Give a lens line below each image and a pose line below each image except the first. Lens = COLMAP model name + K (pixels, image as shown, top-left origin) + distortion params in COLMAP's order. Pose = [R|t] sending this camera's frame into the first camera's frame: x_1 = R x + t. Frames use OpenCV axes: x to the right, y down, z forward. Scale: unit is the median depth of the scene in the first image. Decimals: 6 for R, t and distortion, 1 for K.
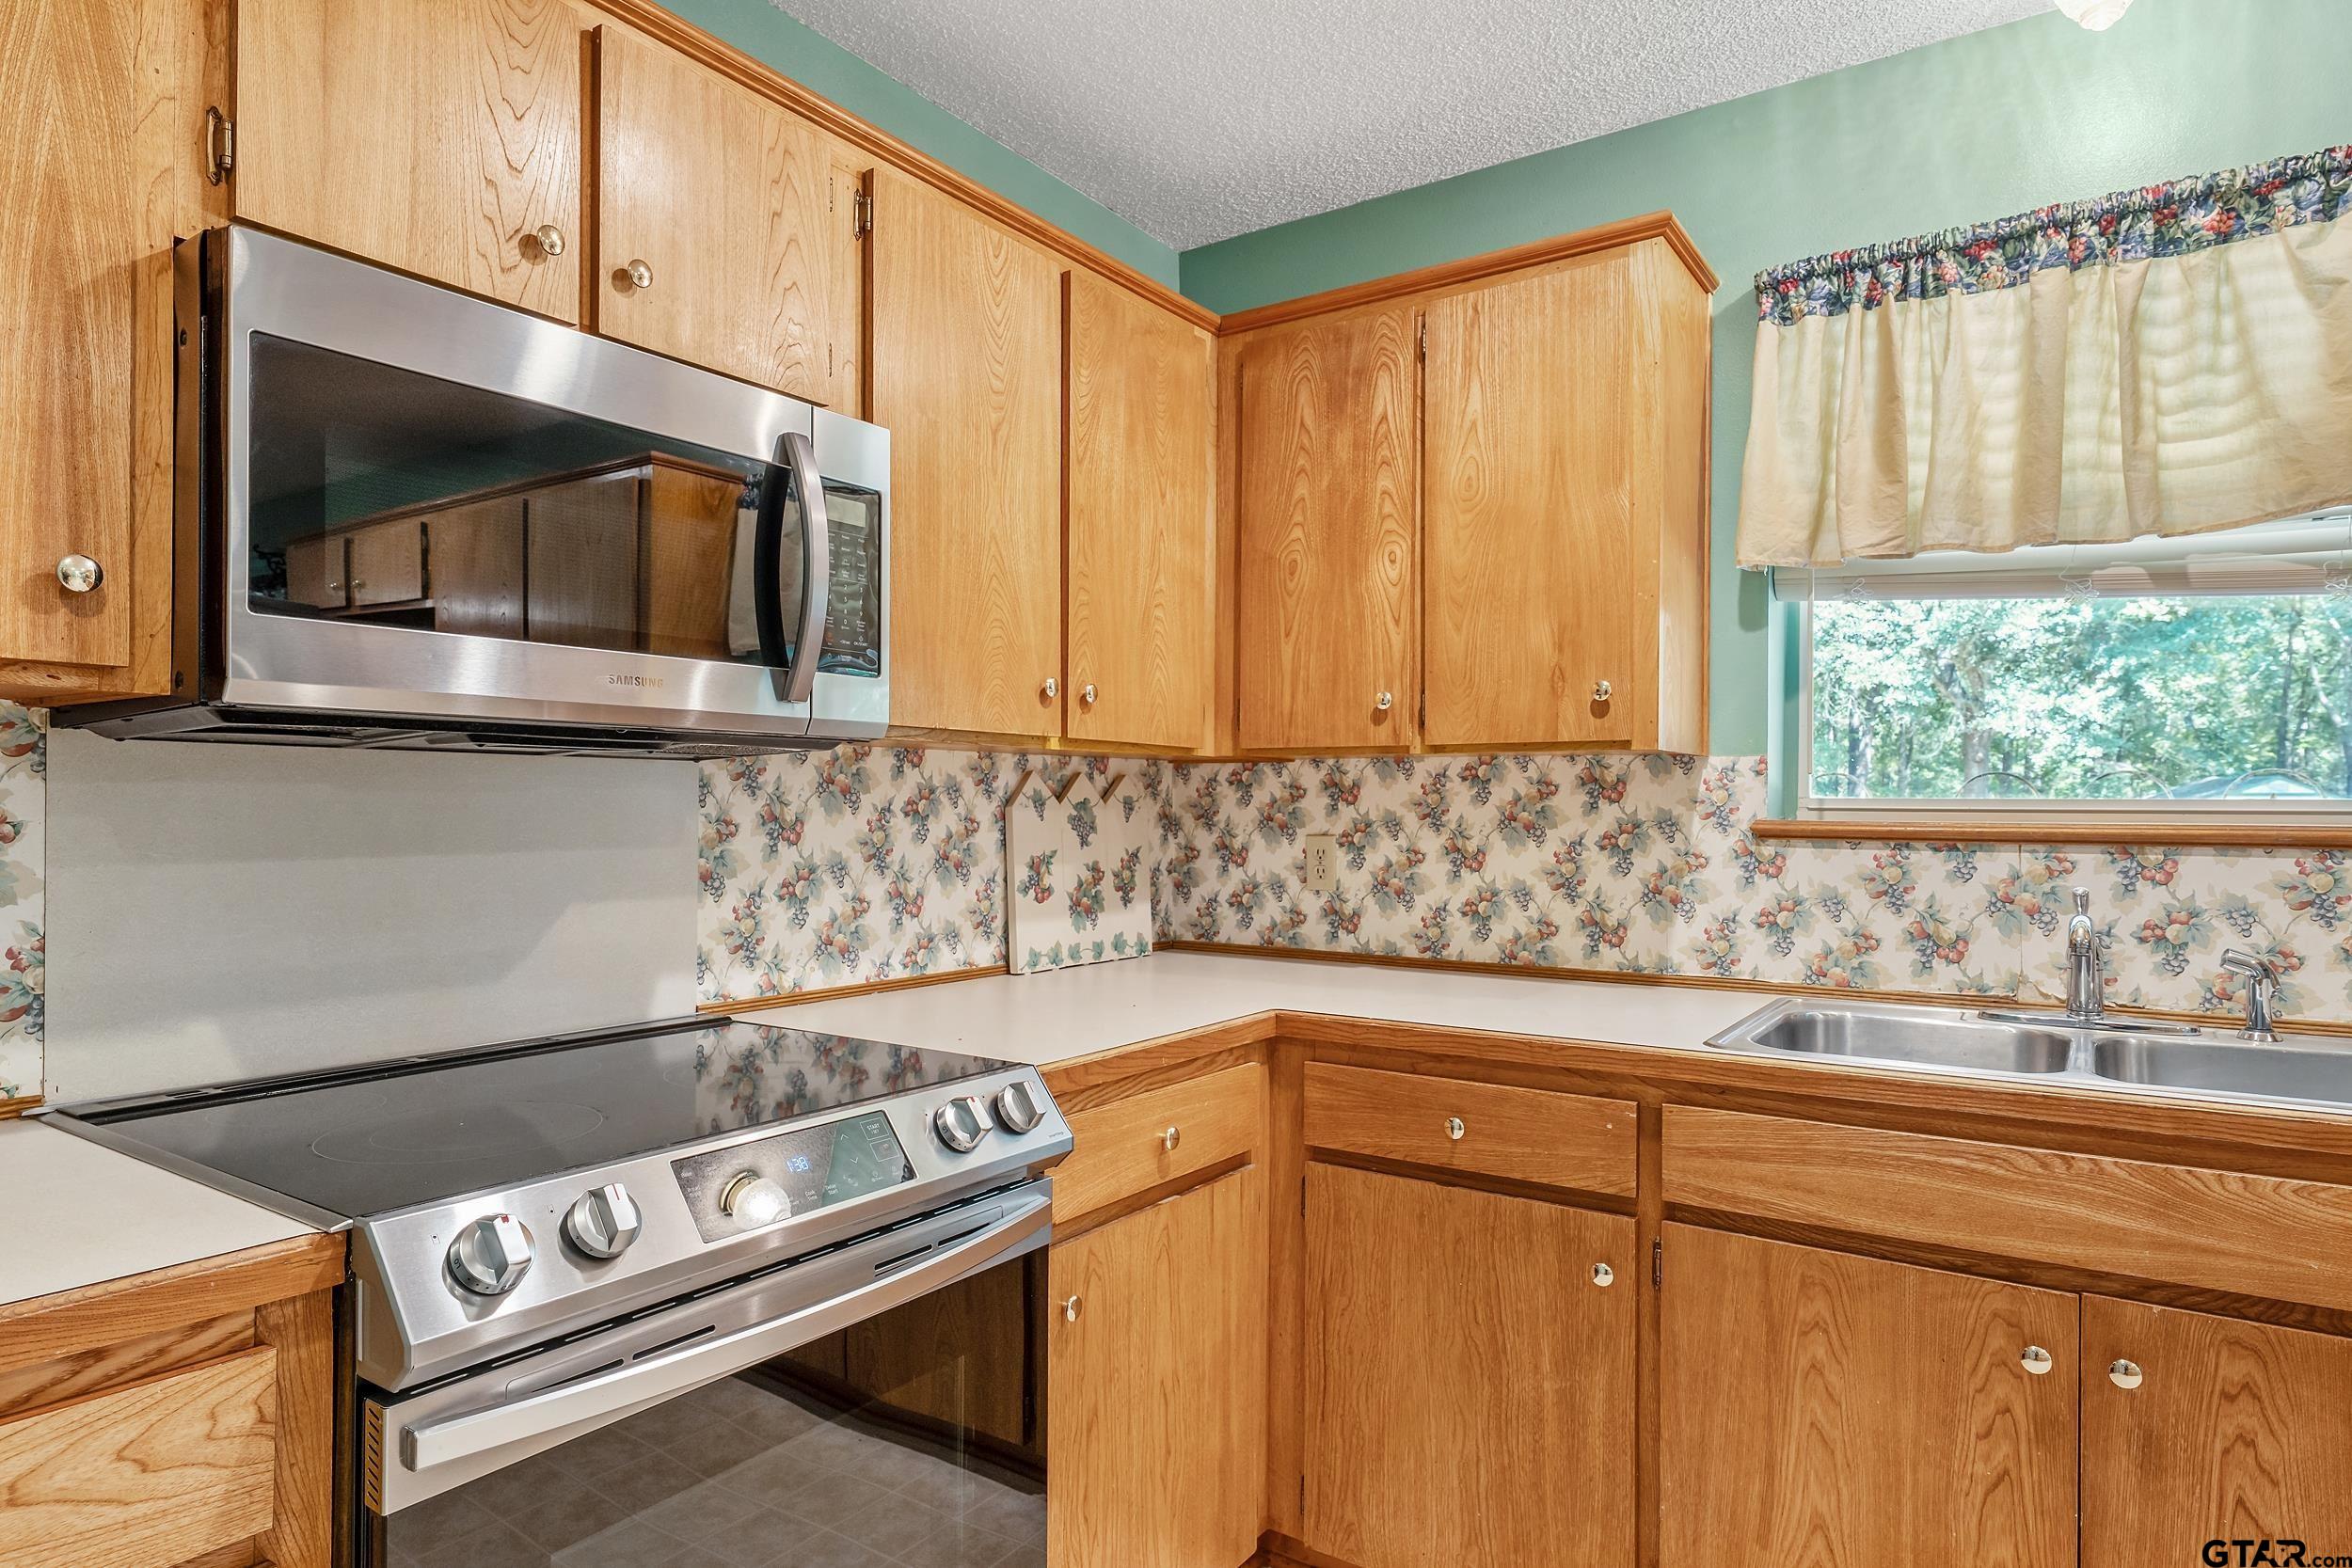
lens RADIAL K [[1359.3, 0, 1176.8], [0, 1359.3, 792.8], [0, 0, 1]] dist [0.001362, -0.000176]
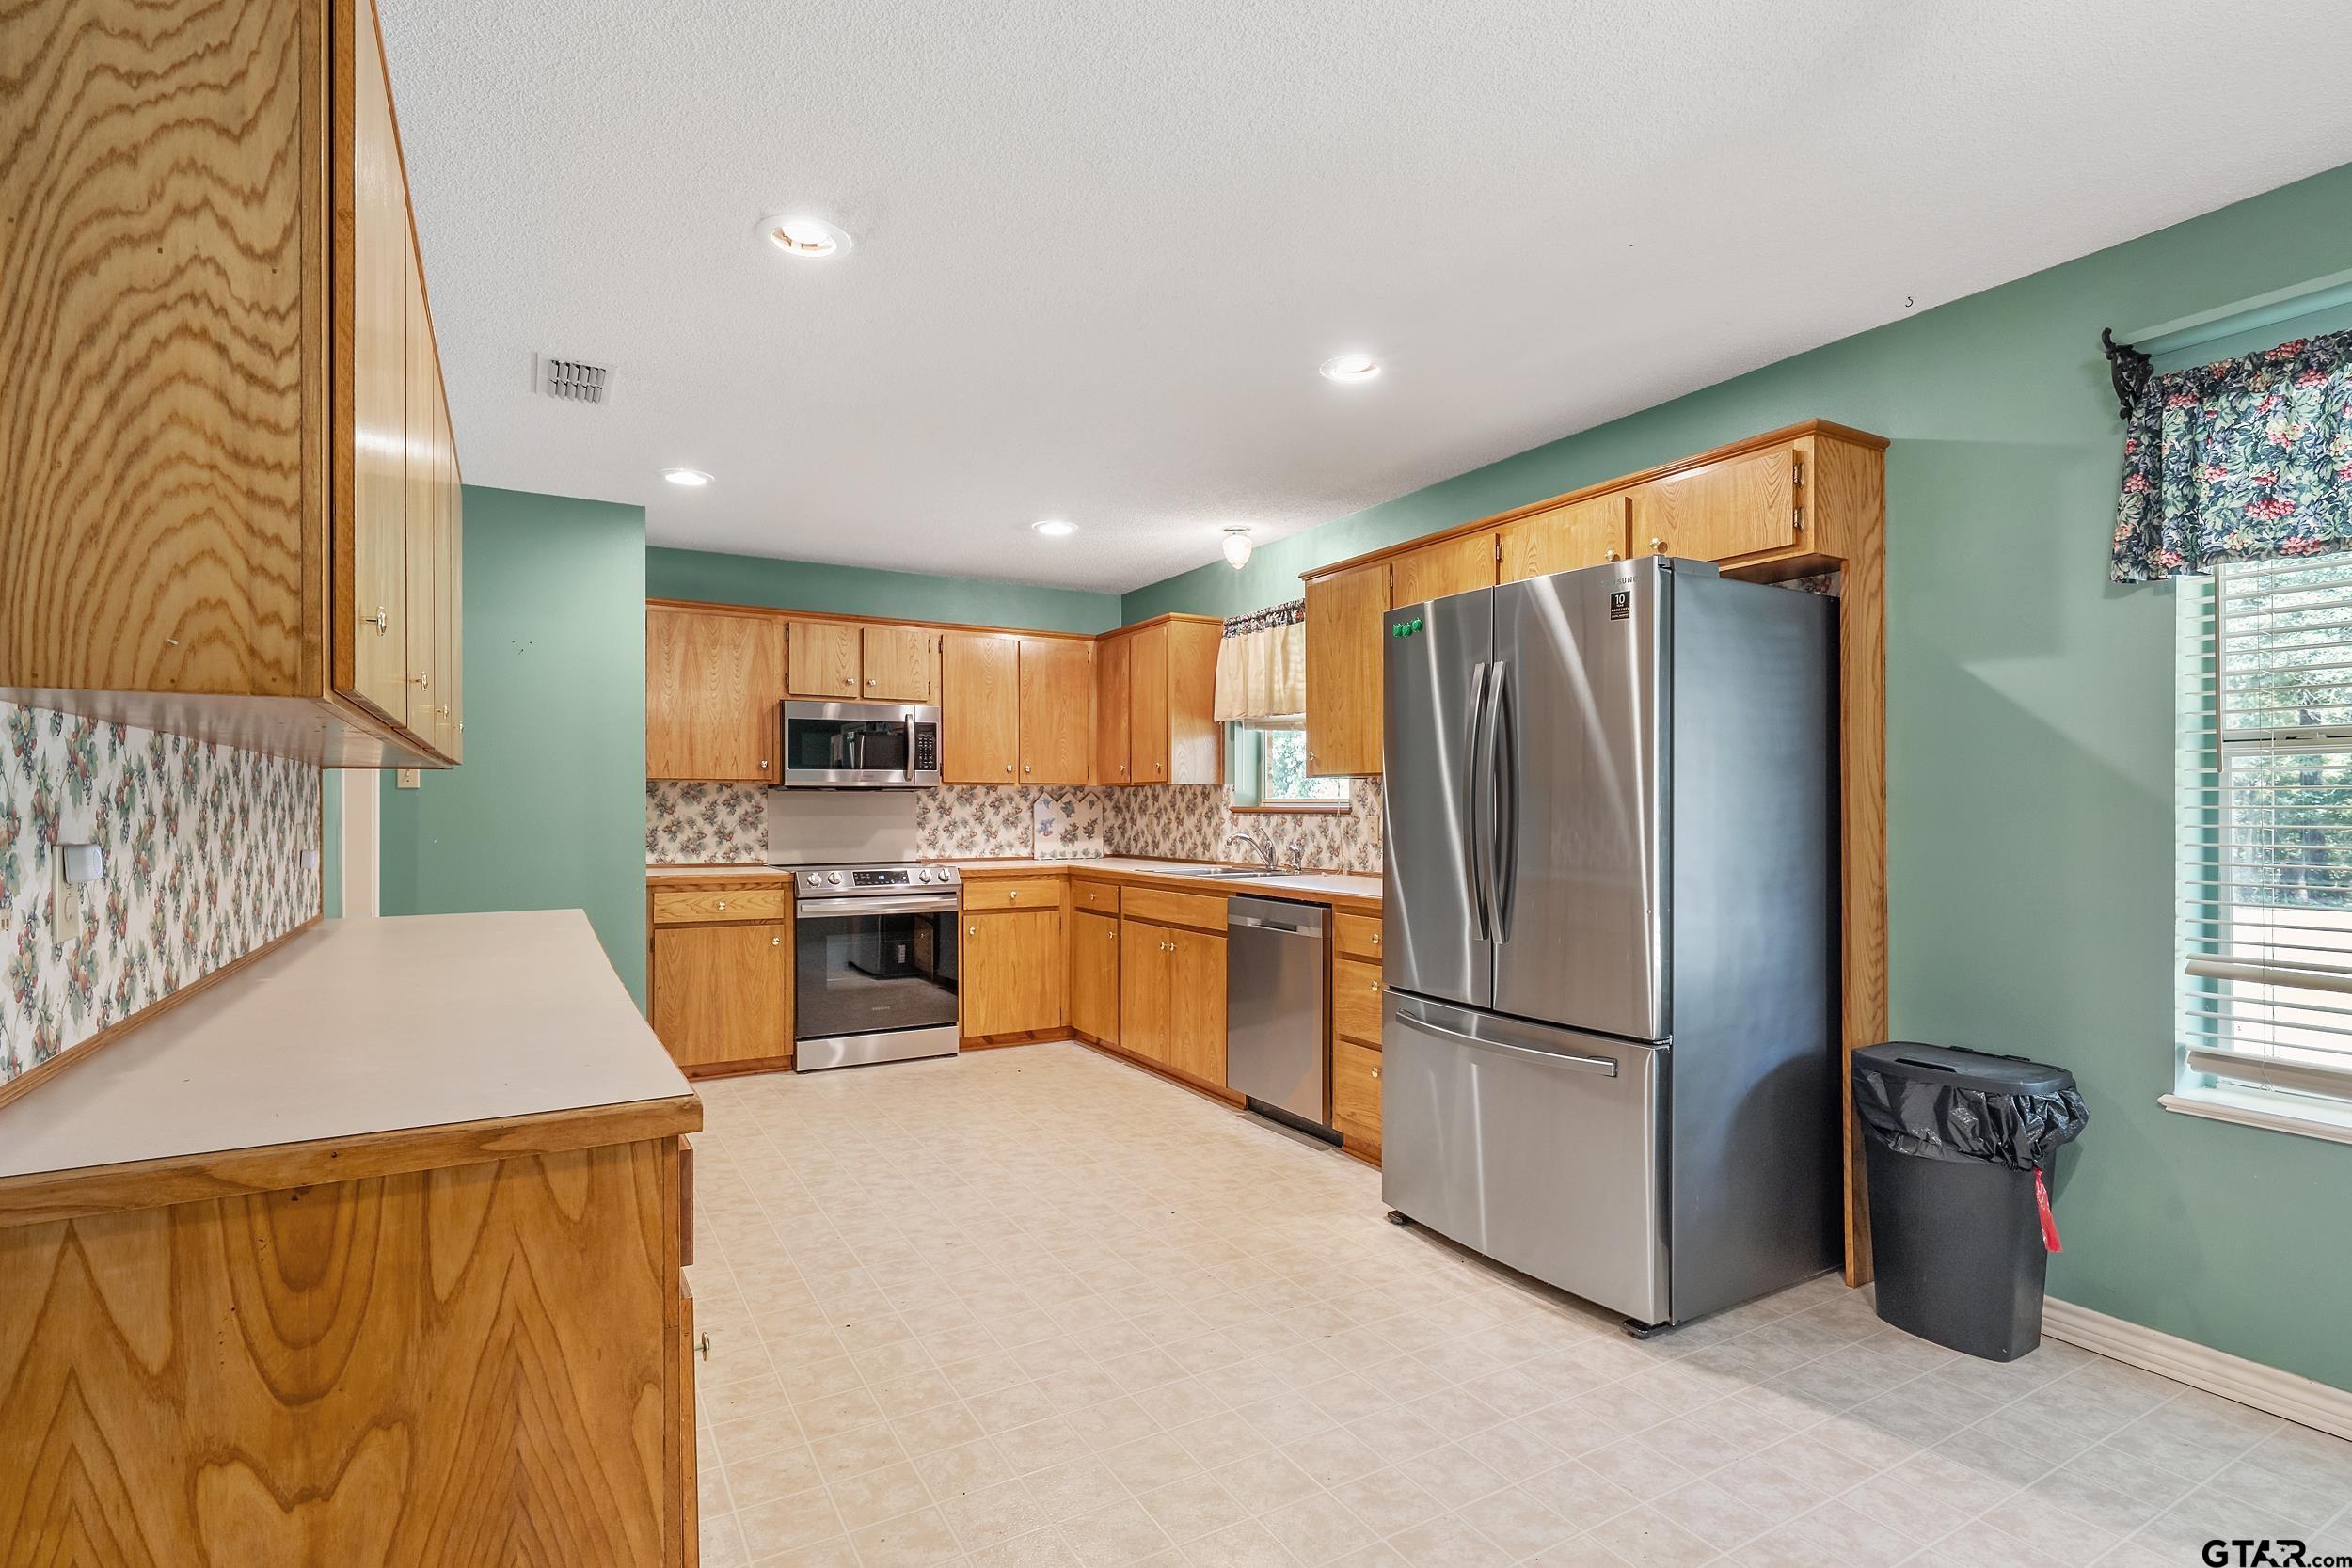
lens RADIAL K [[1137.9, 0, 1179.4], [0, 1137.9, 794.9], [0, 0, 1]] dist [0.003268, -0.000093]
pose [[0.902333, -0.010990, -0.430900, 1.343274], [0.010393, 0.999939, -0.003739, 0.003128], [0.430915, -0.001104, 0.902392, -1.219394]]
